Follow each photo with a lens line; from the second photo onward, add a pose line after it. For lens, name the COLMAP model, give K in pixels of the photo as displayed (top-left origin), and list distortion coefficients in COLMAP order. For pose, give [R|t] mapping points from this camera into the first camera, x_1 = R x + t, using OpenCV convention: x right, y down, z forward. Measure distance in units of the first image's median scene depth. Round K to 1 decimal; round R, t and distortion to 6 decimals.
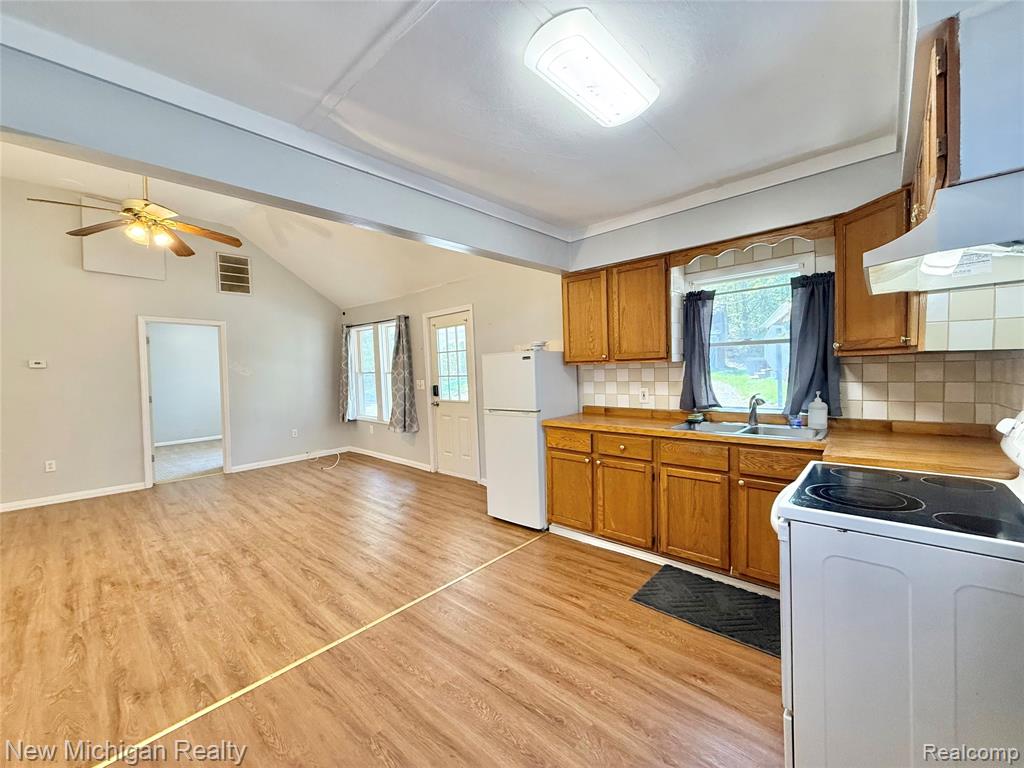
lens RADIAL K [[406.0, 0, 509.8], [0, 406.0, 383.4], [0, 0, 1]] dist [-0.000592, -0.000040]
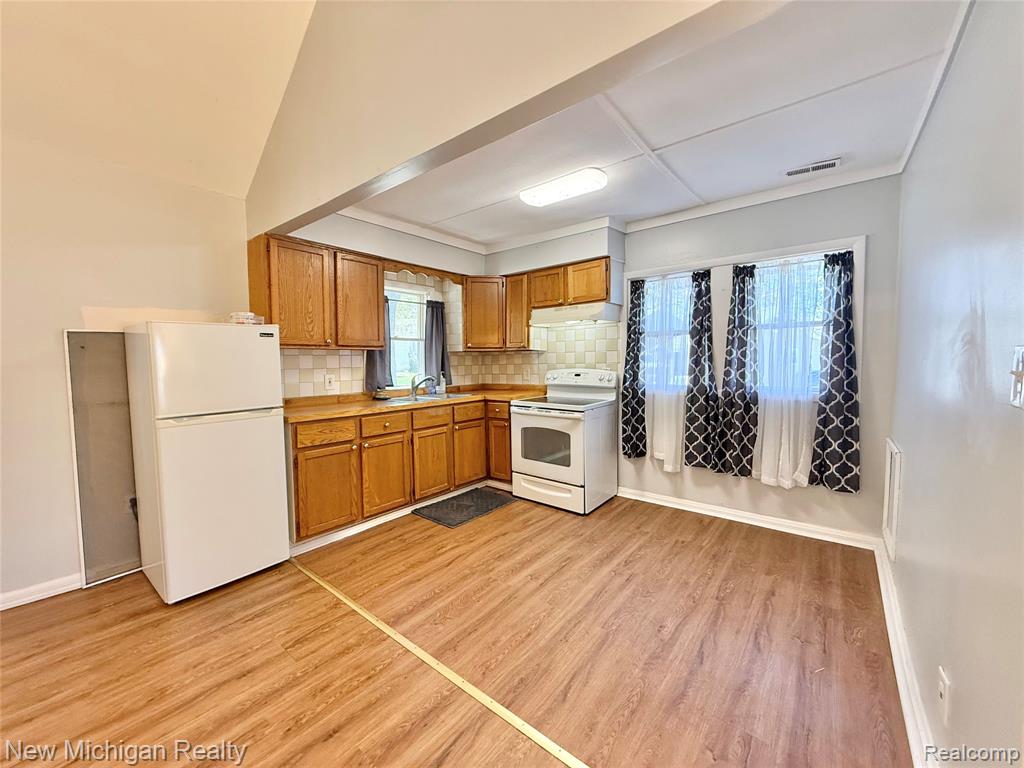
lens RADIAL K [[406.0, 0, 509.8], [0, 406.0, 383.4], [0, 0, 1]] dist [-0.000592, -0.000040]
pose [[-0.052103, -0.031692, 0.998139, -0.732279], [0.043331, 0.998483, 0.033965, 0.018845], [-0.997701, 0.045020, -0.050651, 0.622557]]
